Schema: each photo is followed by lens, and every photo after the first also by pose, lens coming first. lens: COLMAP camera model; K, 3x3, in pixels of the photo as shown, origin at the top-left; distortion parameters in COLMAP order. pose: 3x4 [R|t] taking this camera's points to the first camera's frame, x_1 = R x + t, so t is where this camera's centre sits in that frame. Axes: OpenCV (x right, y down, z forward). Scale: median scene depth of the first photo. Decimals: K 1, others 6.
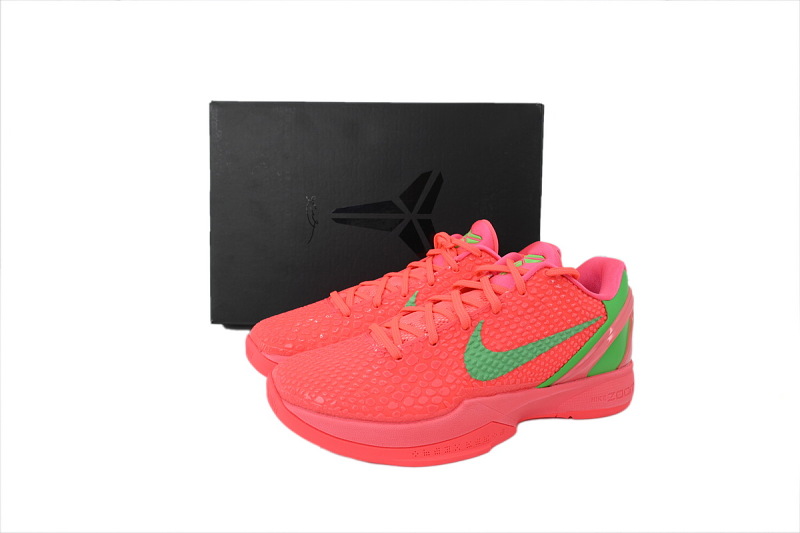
lens RADIAL K [[537.6, 0, 400.6], [0, 537.6, 270.2], [0, 0, 1]] dist [0.007794, -0.000533]
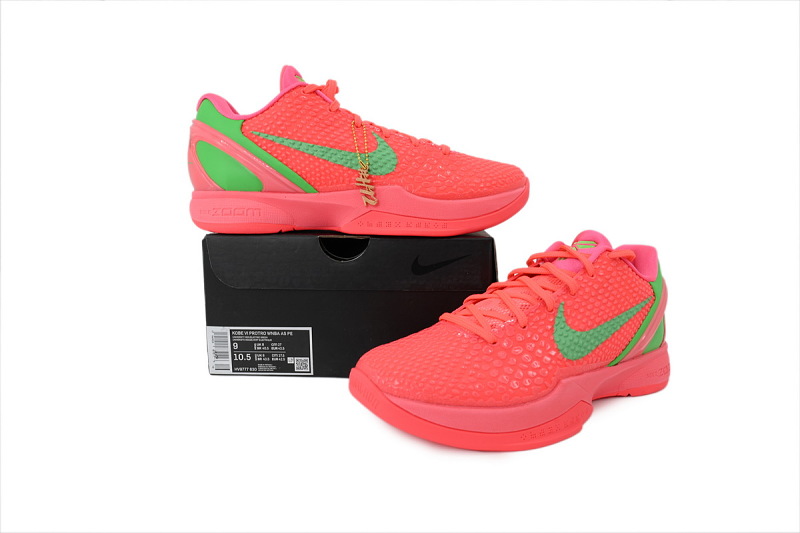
lens RADIAL K [[537.6, 0, 402.4], [0, 537.6, 263.6], [0, 0, 1]] dist [0.007794, -0.000533]
pose [[0.980340, -0.028269, 0.195278, -0.347710], [0.037721, 0.998281, -0.044855, 0.055122], [-0.193674, 0.051339, 0.979722, 0.055152]]
